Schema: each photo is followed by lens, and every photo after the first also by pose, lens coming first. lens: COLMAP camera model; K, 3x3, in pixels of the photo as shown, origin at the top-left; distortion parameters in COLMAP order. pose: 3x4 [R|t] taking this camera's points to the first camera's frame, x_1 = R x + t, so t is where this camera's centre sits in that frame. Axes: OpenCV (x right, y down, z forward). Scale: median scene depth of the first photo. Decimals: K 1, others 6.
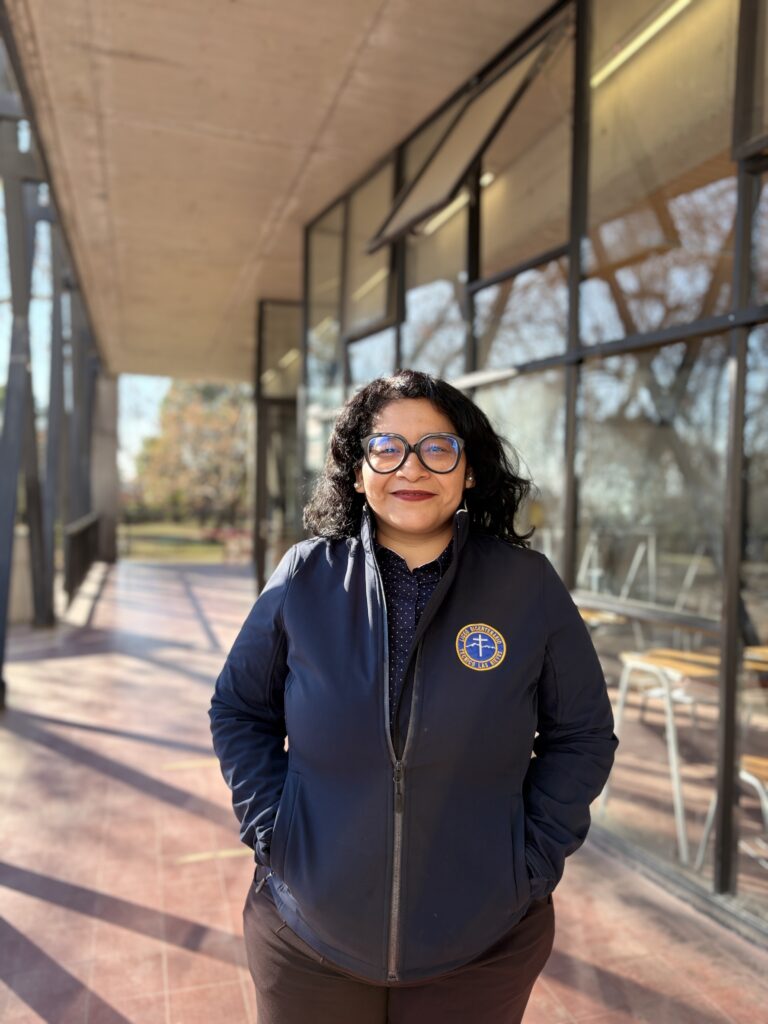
lens RADIAL K [[779.5, 0, 386.3], [0, 779.5, 517.1], [0, 0, 1]] dist [0.028882, -0.024628]
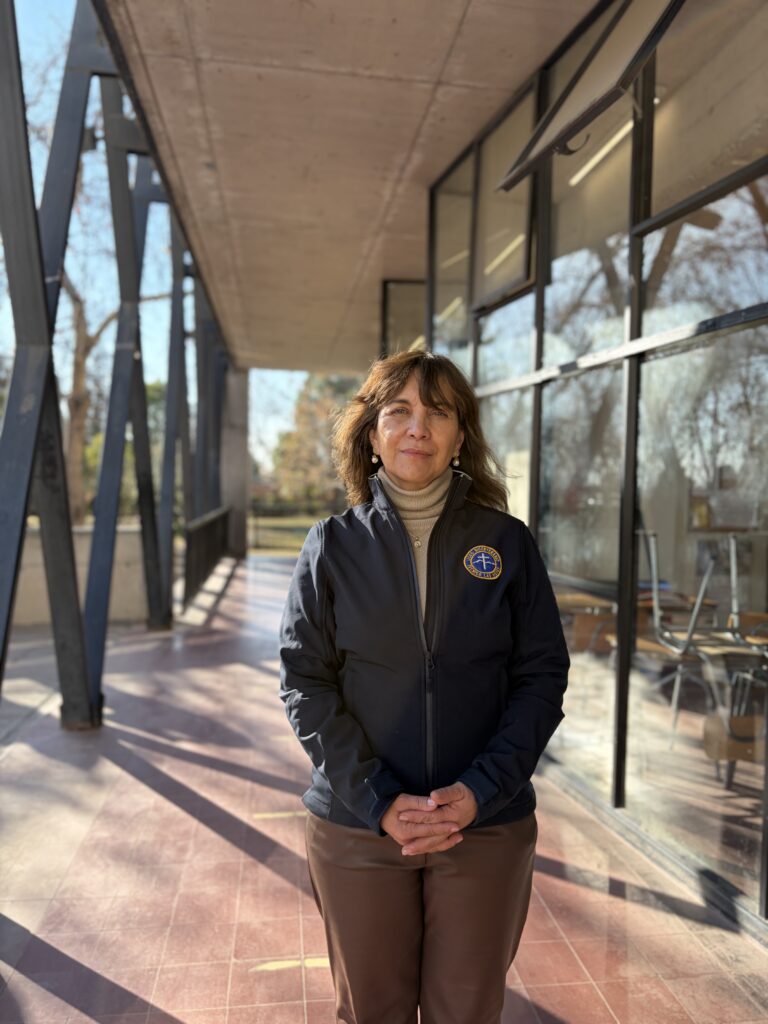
lens RADIAL K [[779.5, 0, 386.3], [0, 779.5, 515.6], [0, 0, 1]] dist [0.028882, -0.024628]
pose [[0.986023, 0.006659, -0.166475, -0.005058], [-0.005496, 0.999957, 0.007449, -0.009719], [0.166517, -0.006430, 0.986018, 0.153861]]
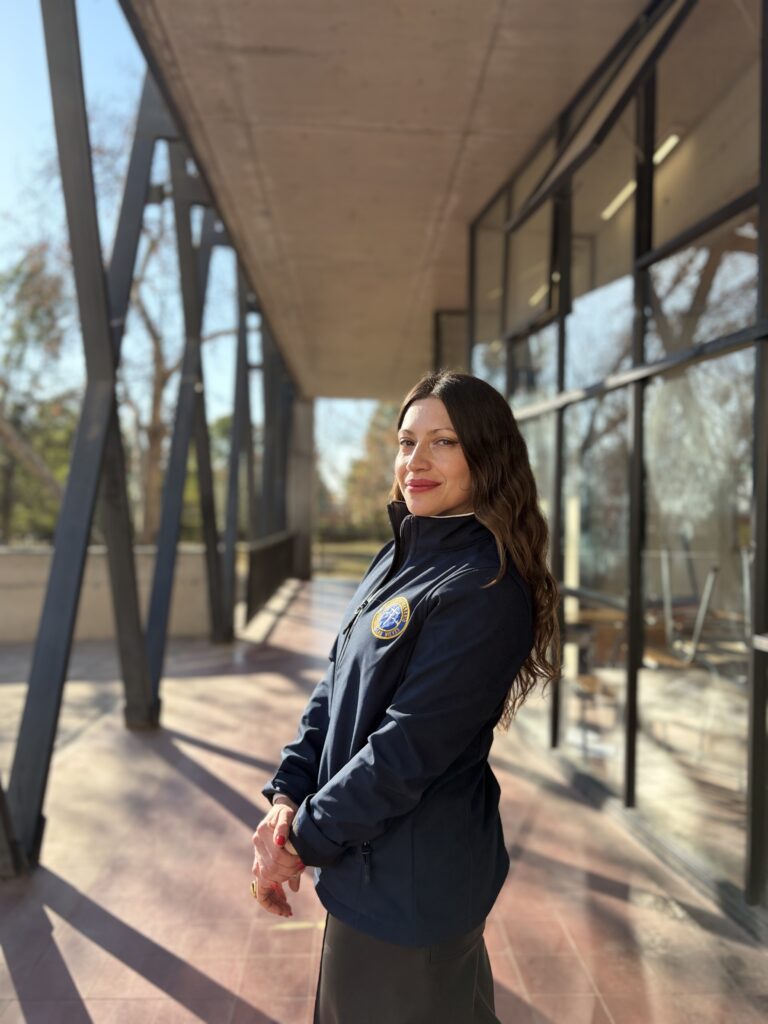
lens RADIAL K [[779.5, 0, 388.3], [0, 779.5, 515.4], [0, 0, 1]] dist [0.028882, -0.024628]
pose [[0.966925, -0.002103, -0.255052, 0.050057], [-0.004952, 0.999623, -0.027015, 0.001532], [0.255012, 0.027385, 0.966550, 0.105399]]
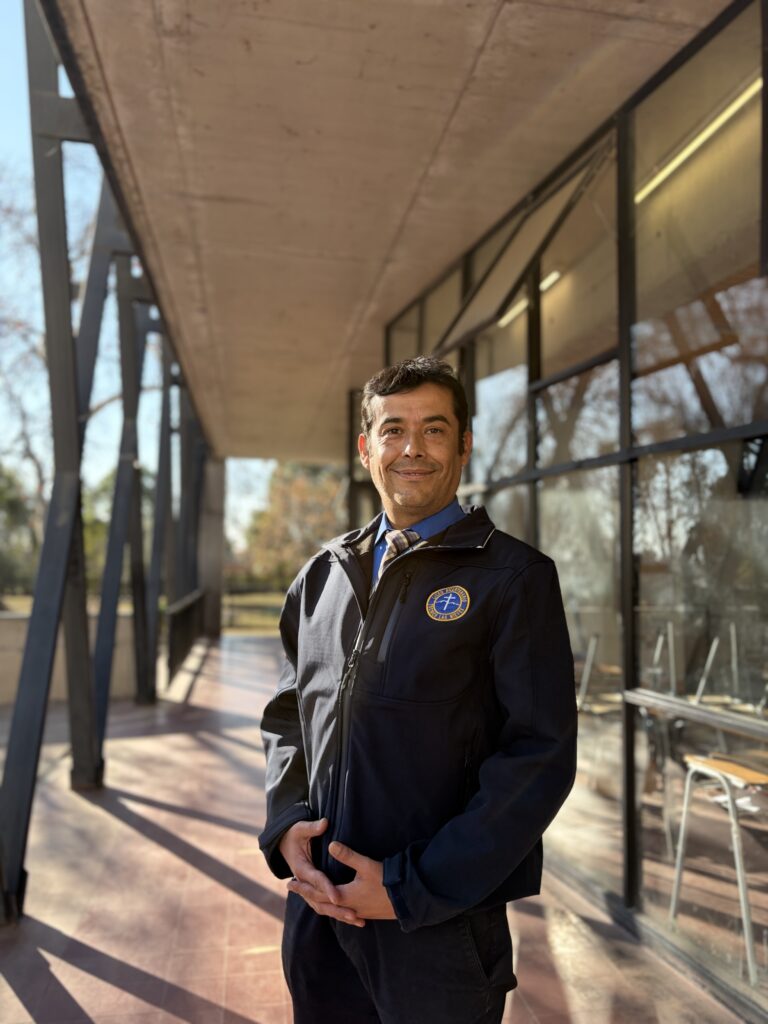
lens RADIAL K [[779.5, 0, 385.2], [0, 779.5, 511.3], [0, 0, 1]] dist [0.028882, -0.024628]
pose [[0.990990, -0.017562, -0.132781, 0.040741], [0.004915, 0.995467, -0.094979, -0.024770], [0.133847, 0.093471, 0.986584, -0.030639]]
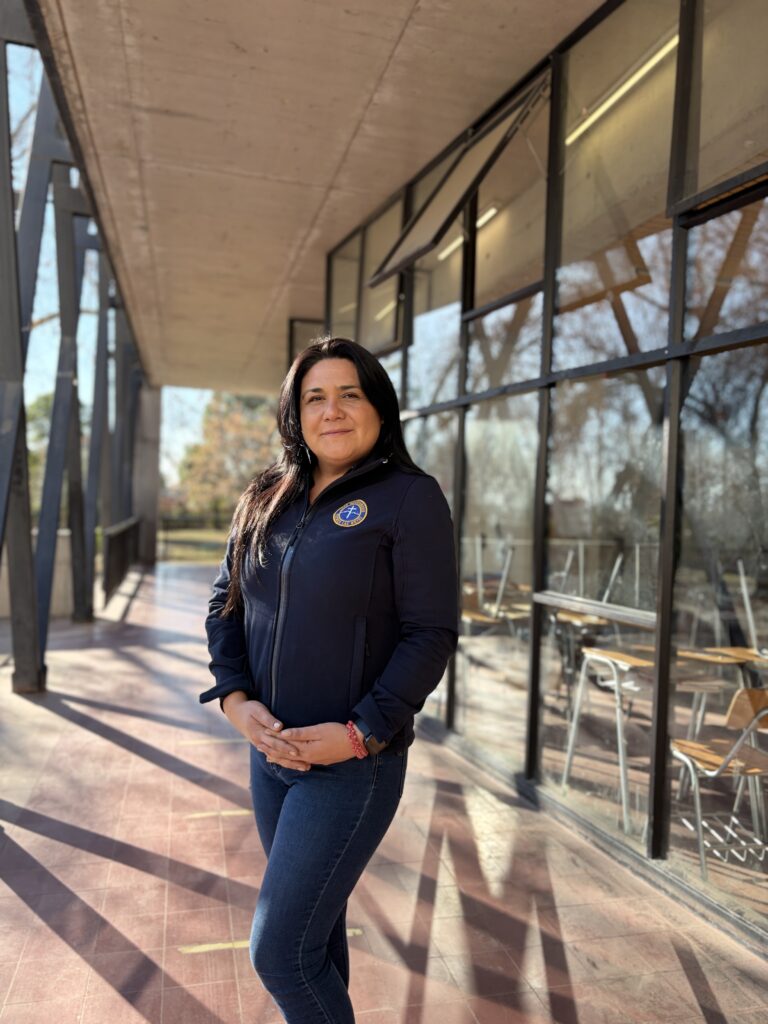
lens RADIAL K [[779.5, 0, 383.4], [0, 779.5, 512.7], [0, 0, 1]] dist [0.028882, -0.024628]
pose [[0.998397, 0.016825, -0.054031, 0.047266], [-0.017815, 0.999681, -0.017892, 0.004744], [0.053713, 0.018826, 0.998379, -0.083656]]
